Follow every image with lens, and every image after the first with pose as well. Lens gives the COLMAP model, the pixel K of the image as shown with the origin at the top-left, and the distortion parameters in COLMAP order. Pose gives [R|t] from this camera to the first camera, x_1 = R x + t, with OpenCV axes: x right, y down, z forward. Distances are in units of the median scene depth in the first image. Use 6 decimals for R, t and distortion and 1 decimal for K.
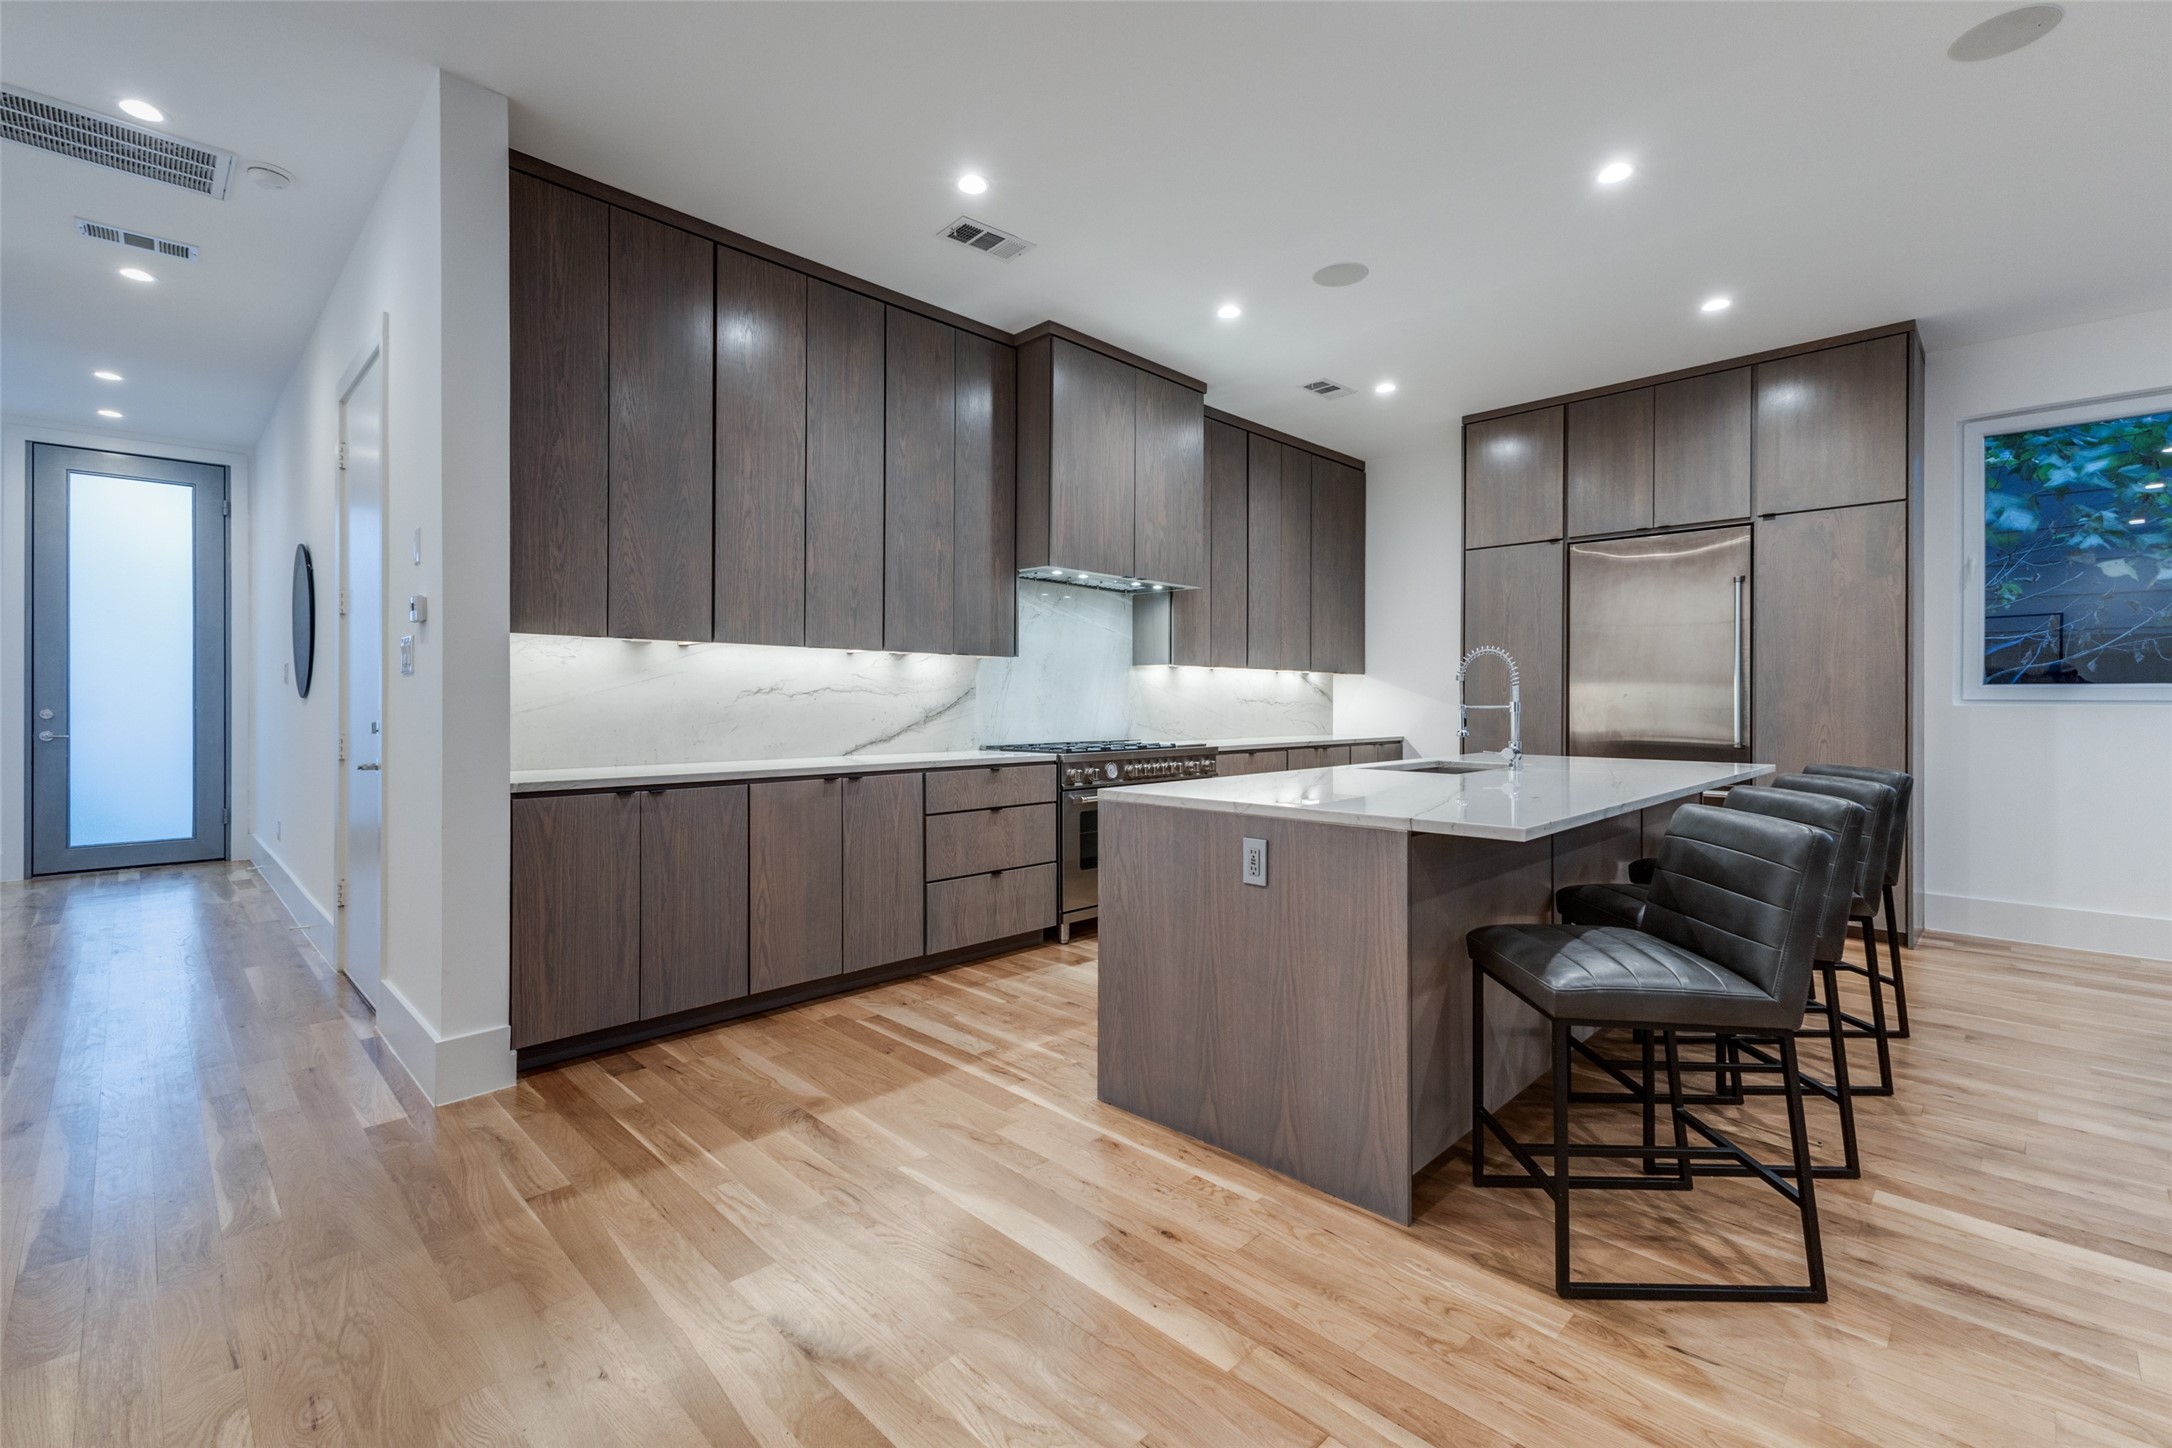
lens RADIAL K [[940.7, 0, 1088.5], [0, 940.7, 704.2], [0, 0, 1]] dist [0.014311, -0.003857]
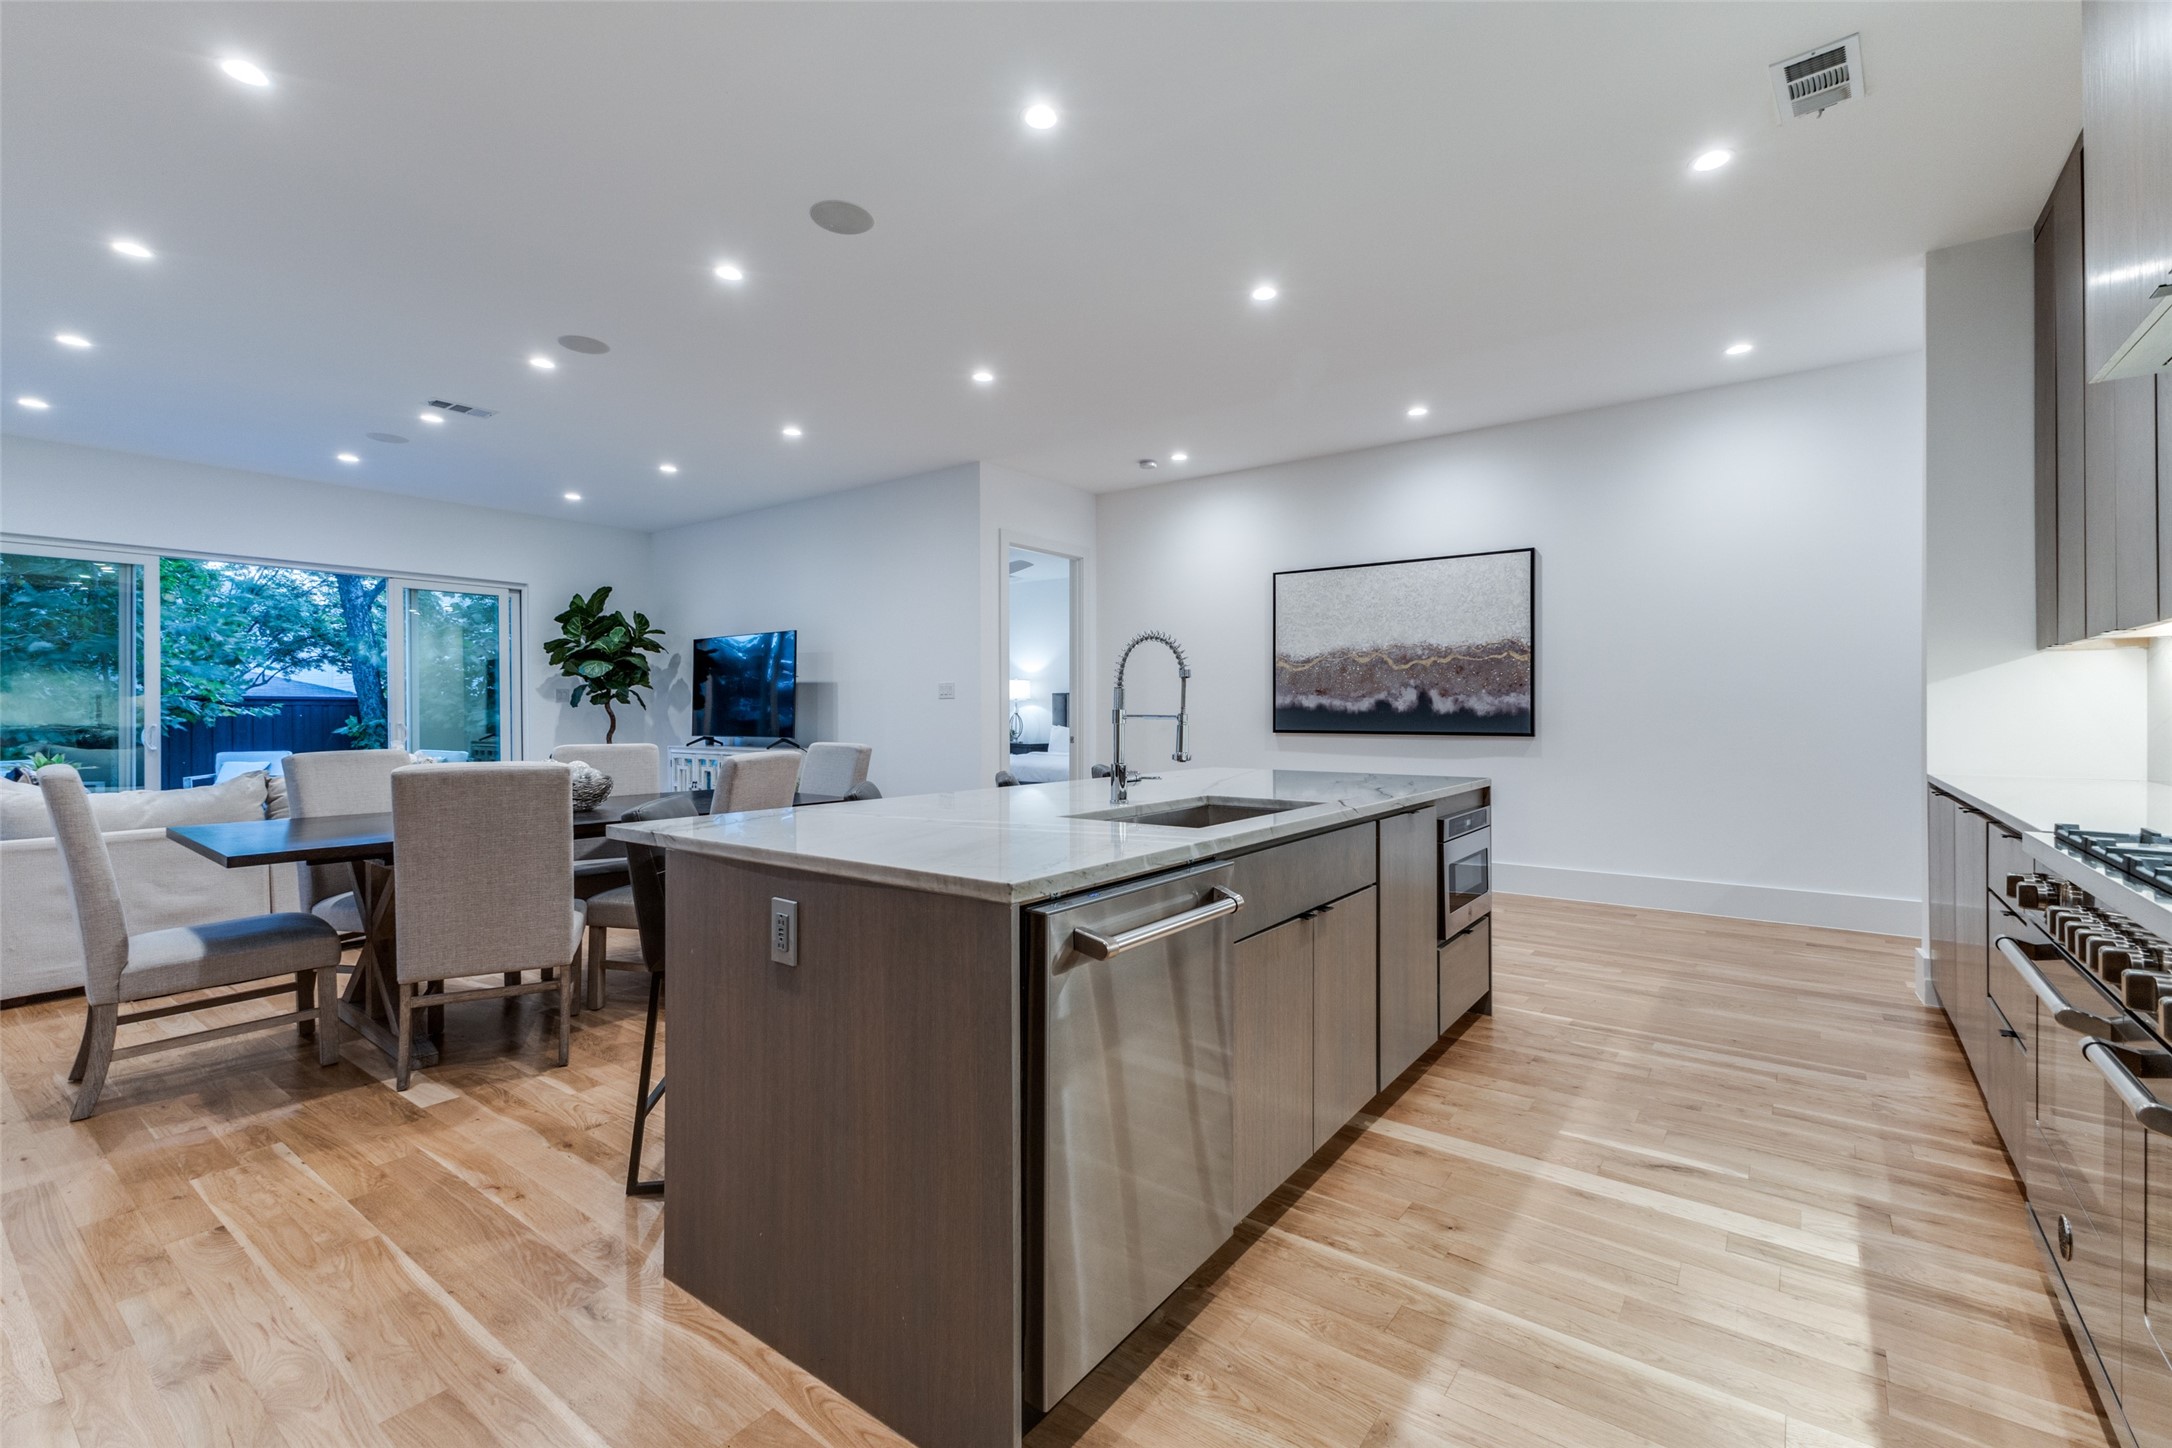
lens RADIAL K [[940.7, 0, 1098.7], [0, 940.7, 715.8], [0, 0, 1]] dist [0.014311, -0.003857]
pose [[-0.989356, -0.004104, -0.145457, 0.640834], [-0.005060, 0.999968, 0.006202, 0.000565], [0.145427, 0.006872, -0.989345, 1.912588]]
